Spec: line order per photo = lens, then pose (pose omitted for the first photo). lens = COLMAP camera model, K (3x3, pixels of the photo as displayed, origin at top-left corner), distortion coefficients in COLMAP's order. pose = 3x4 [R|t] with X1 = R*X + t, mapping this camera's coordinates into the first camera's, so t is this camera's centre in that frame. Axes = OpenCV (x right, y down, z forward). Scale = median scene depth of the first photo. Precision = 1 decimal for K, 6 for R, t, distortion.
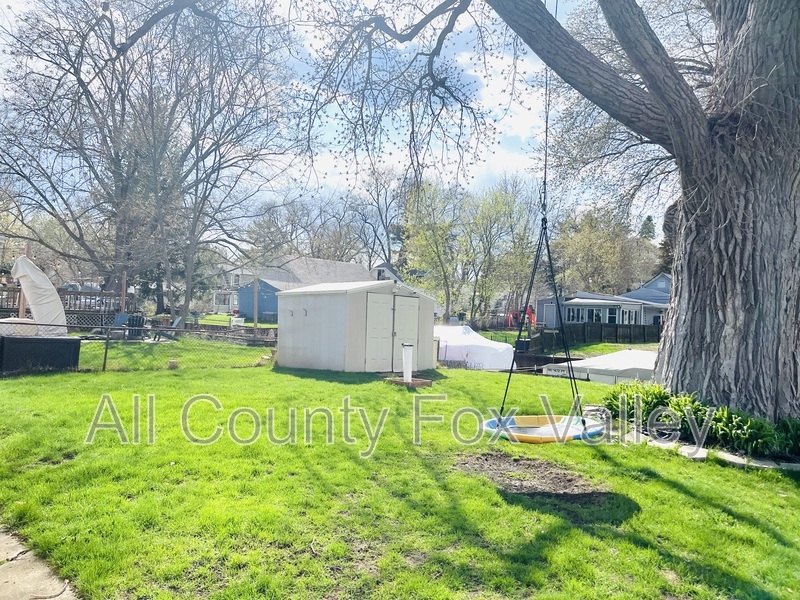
lens RADIAL K [[603.3, 0, 397.2], [0, 603.3, 300.4], [0, 0, 1]] dist [0.034342, -0.012683]
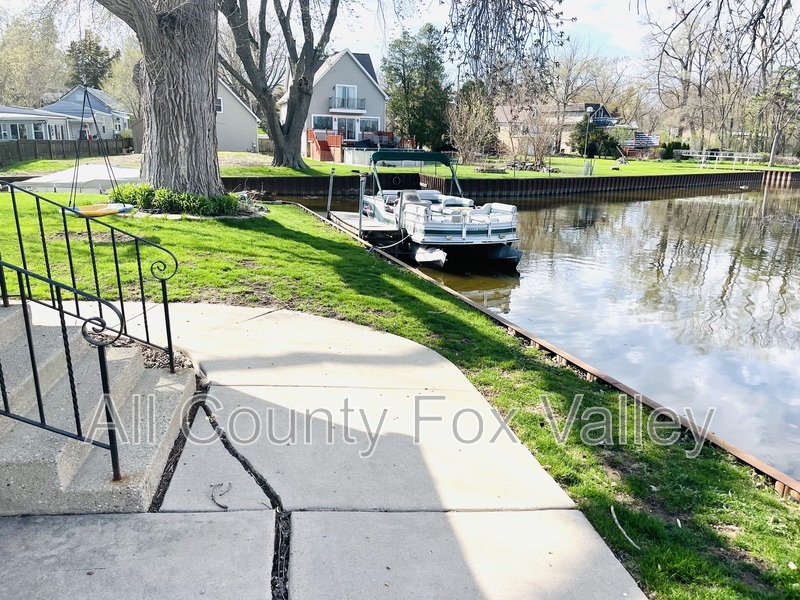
lens RADIAL K [[603.3, 0, 398.3], [0, 603.3, 299.7], [0, 0, 1]] dist [0.034342, -0.012683]
pose [[0.630365, -0.220620, 0.744290, -0.462408], [-0.010235, 0.956321, 0.292138, -0.052778], [-0.776232, -0.191771, 0.600573, -0.621980]]
